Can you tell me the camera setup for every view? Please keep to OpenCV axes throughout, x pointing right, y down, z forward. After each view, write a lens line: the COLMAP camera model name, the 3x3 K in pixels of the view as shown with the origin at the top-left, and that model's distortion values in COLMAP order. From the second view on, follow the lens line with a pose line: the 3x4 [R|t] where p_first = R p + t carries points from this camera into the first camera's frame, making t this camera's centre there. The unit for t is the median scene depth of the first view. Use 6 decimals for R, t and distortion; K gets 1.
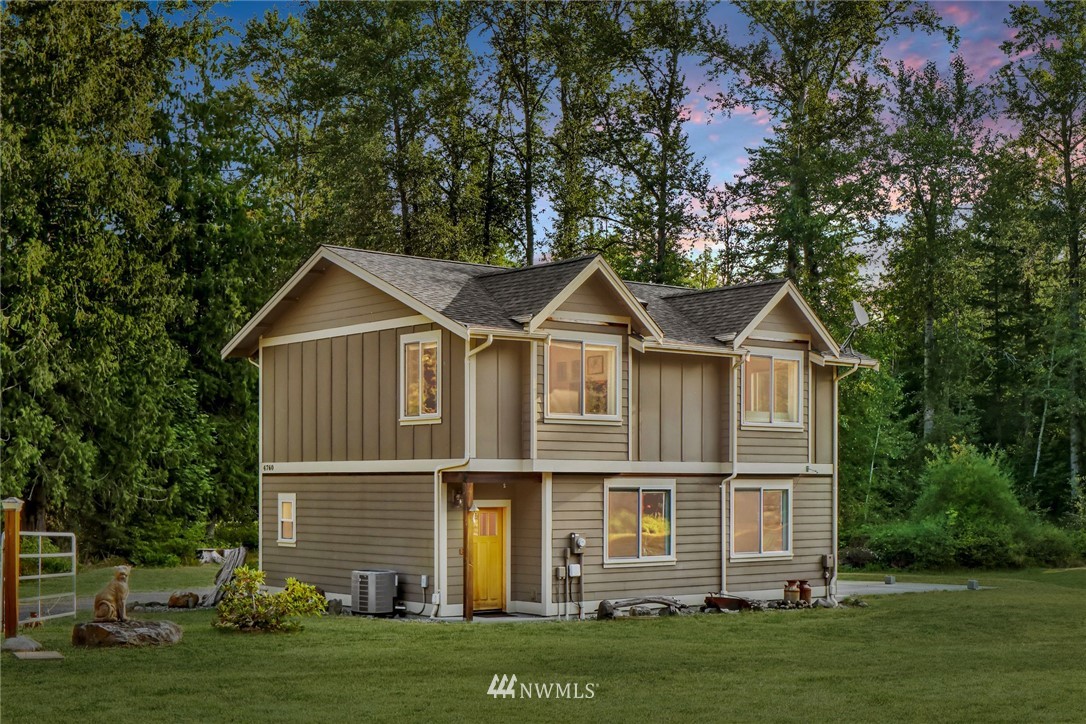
lens RADIAL K [[1478.1, 0, 543.0], [0, 1478.1, 362.0], [0, 0, 1]] dist [0.005038, -0.338447]
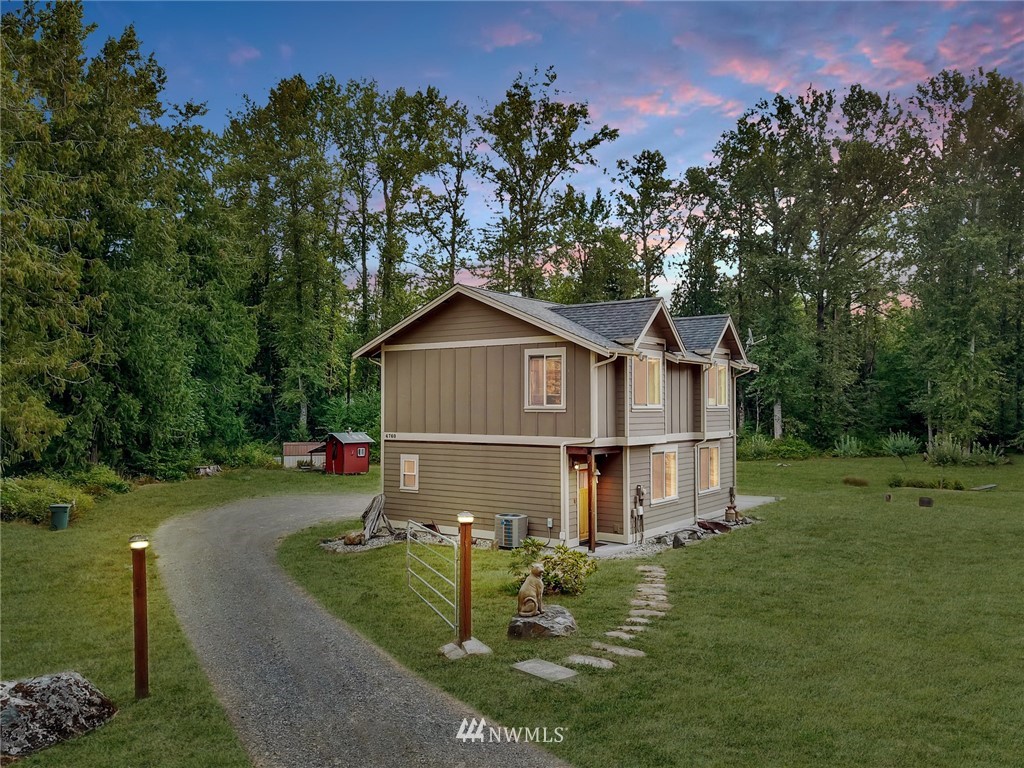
lens RADIAL K [[794.2, 0, 509.9], [0, 794.2, 336.6], [0, 0, 1]] dist [0.004852, -0.031956]
pose [[0.965381, 0.024158, 0.259723, -0.100384], [-0.022966, 0.999707, -0.007623, -0.007500], [-0.259831, 0.001395, 0.965653, 0.085447]]
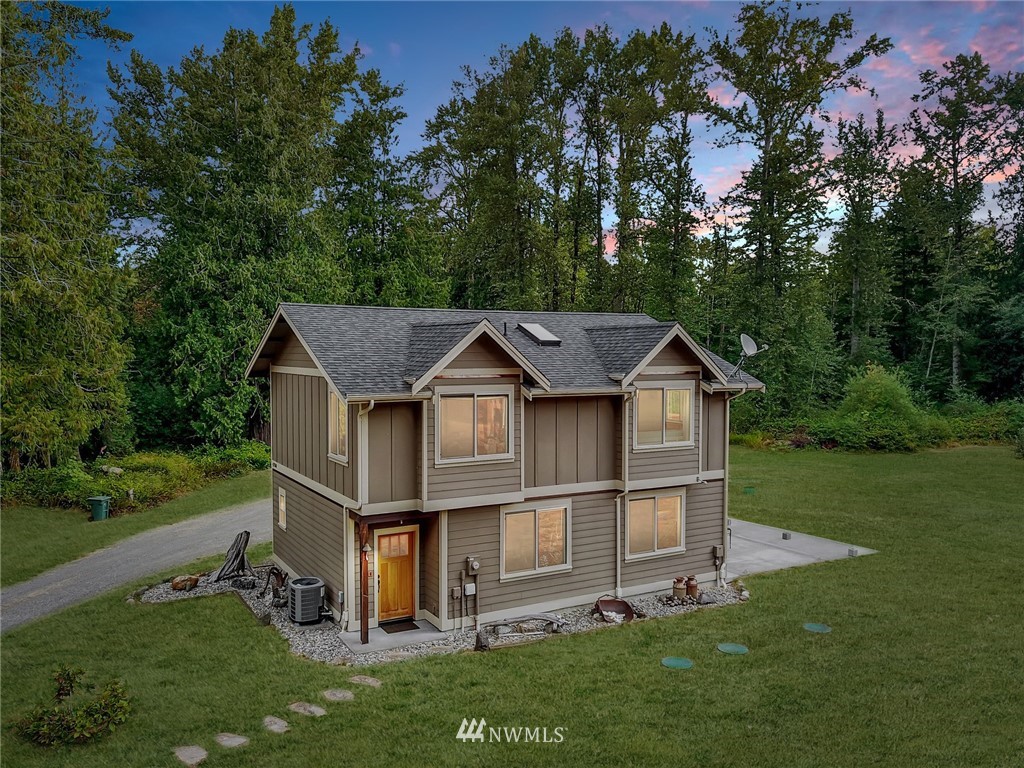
lens RADIAL K [[794.2, 0, 509.9], [0, 794.2, 336.6], [0, 0, 1]] dist [0.004852, -0.031956]
pose [[0.985778, -0.000464, -0.168050, 0.050037], [0.011343, 0.997899, 0.063783, -0.030667], [0.167667, -0.064782, 0.983713, 0.129170]]
